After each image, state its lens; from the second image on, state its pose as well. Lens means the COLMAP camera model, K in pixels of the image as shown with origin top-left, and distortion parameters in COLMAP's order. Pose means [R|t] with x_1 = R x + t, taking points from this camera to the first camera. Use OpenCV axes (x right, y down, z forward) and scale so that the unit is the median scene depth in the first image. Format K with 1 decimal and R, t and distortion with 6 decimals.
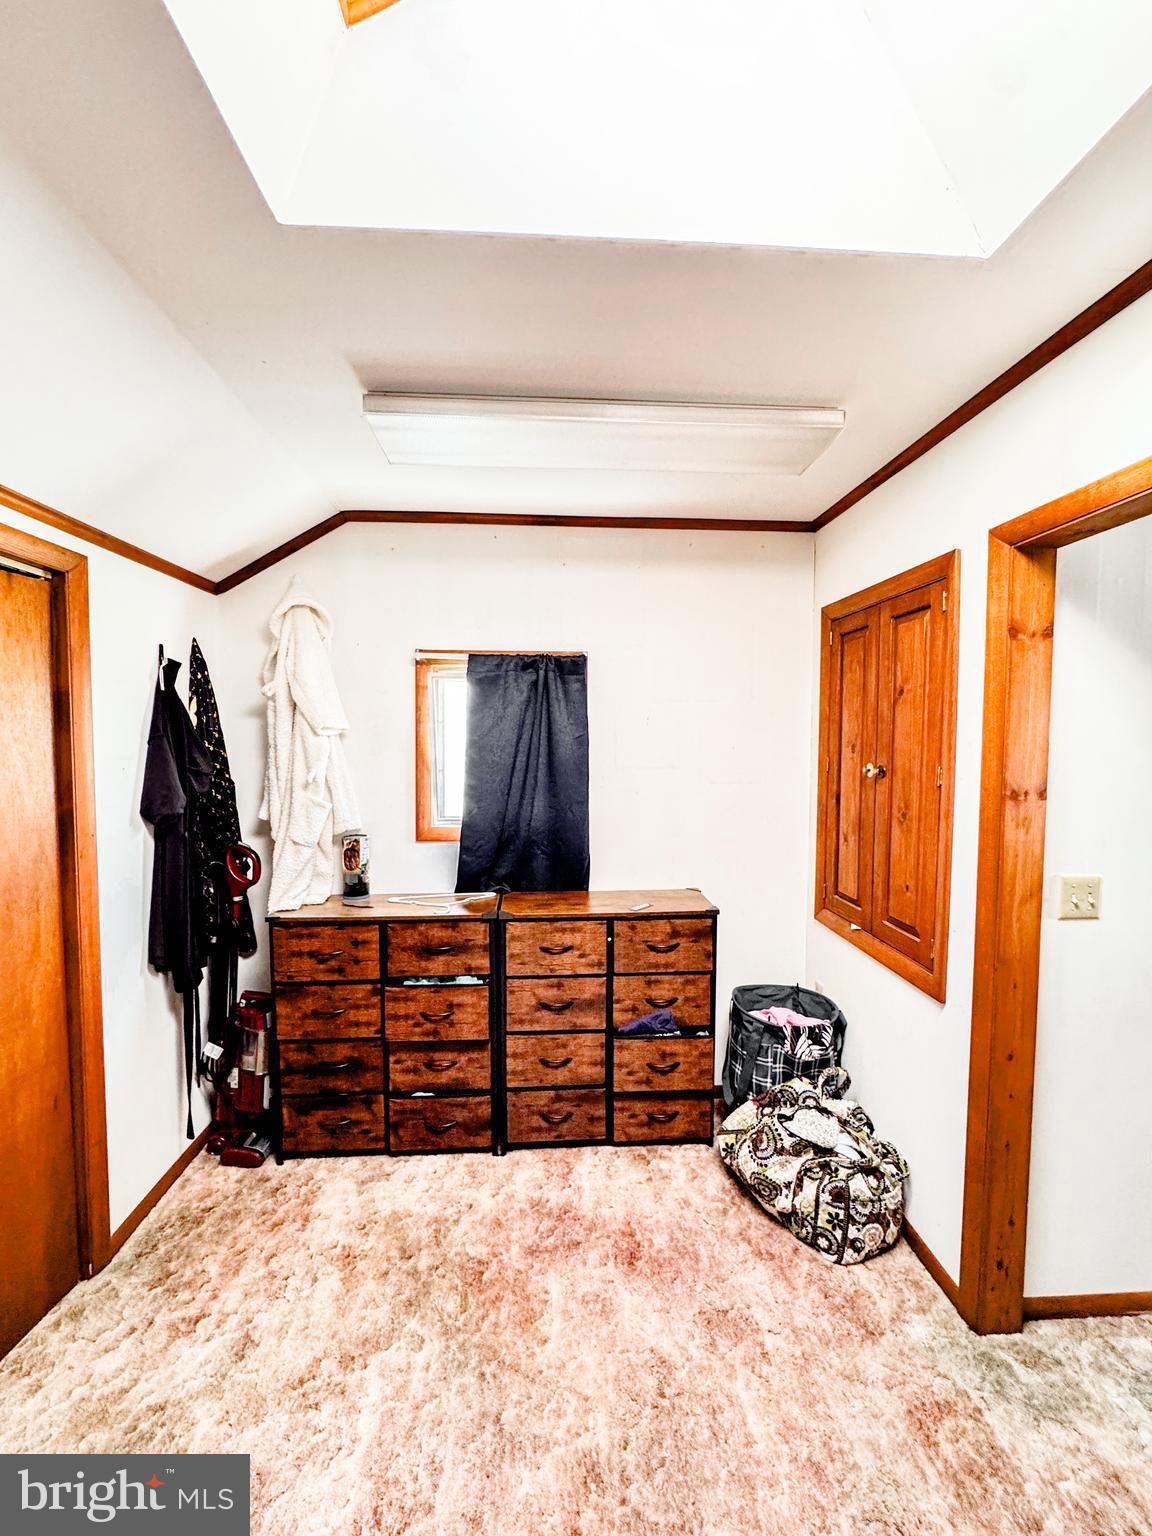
lens RADIAL K [[612.7, 0, 571.5], [0, 612.7, 769.1], [0, 0, 1]] dist [-0.002594, -0.000491]
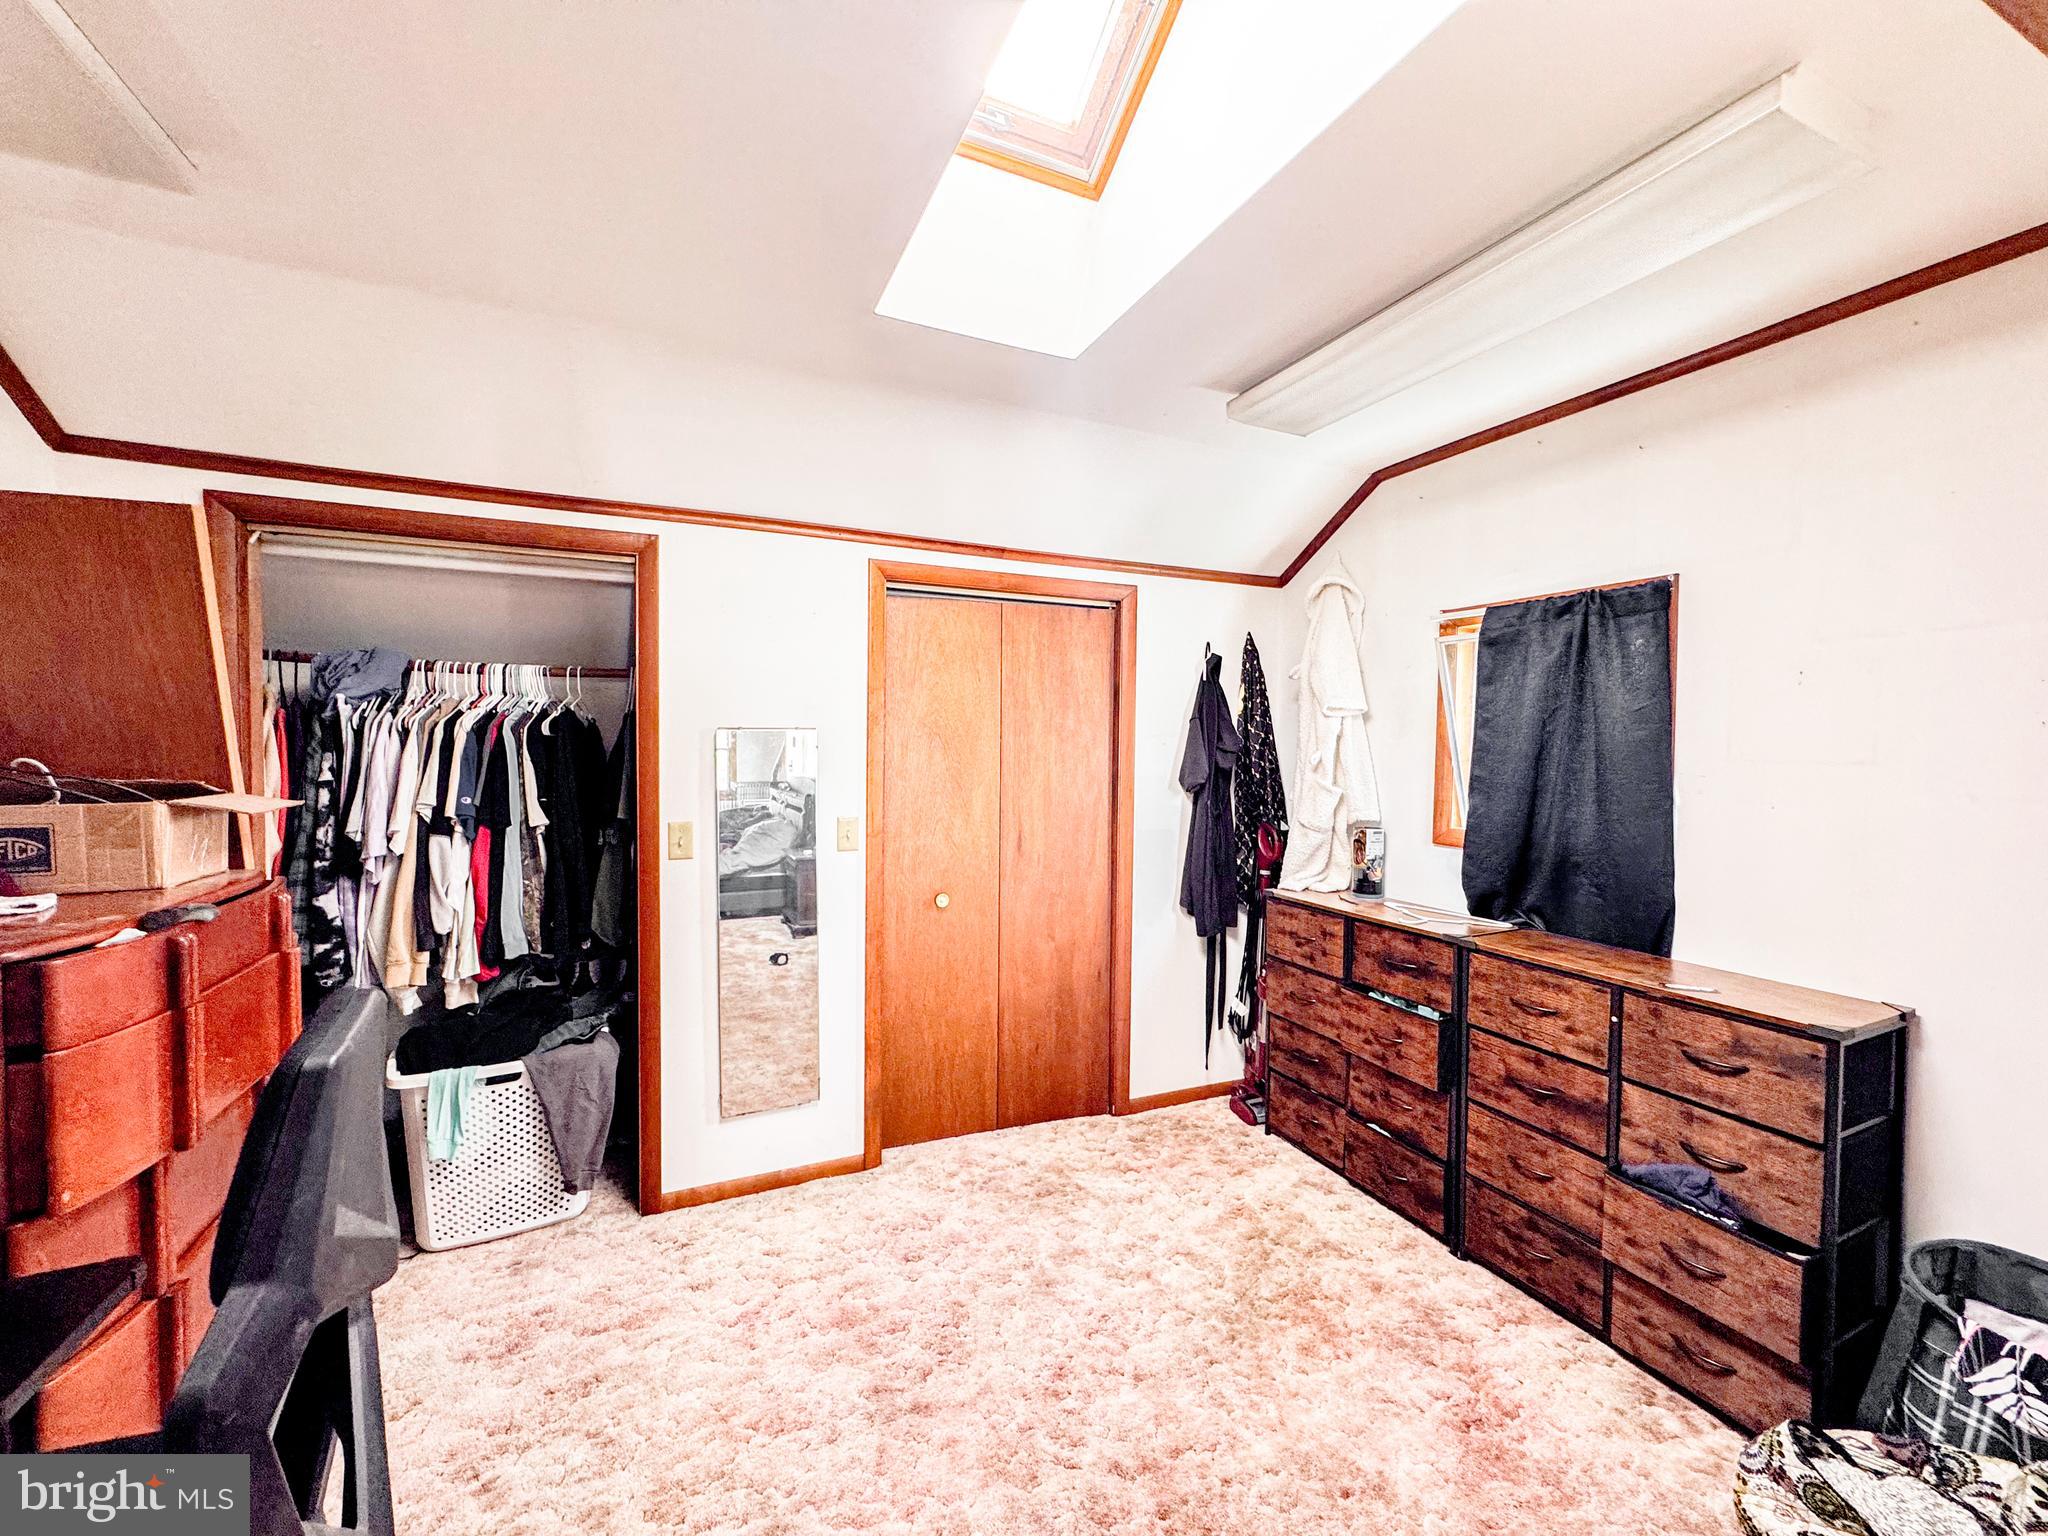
lens RADIAL K [[816.9, 0, 1018.3], [0, 816.9, 768.3], [0, 0, 1]] dist [-0.002594, -0.000491]
pose [[0.350363, 0.032851, -0.936038, 0.636232], [-0.059603, 0.998141, 0.012721, 0.040153], [0.934716, 0.051334, 0.351670, 0.096711]]
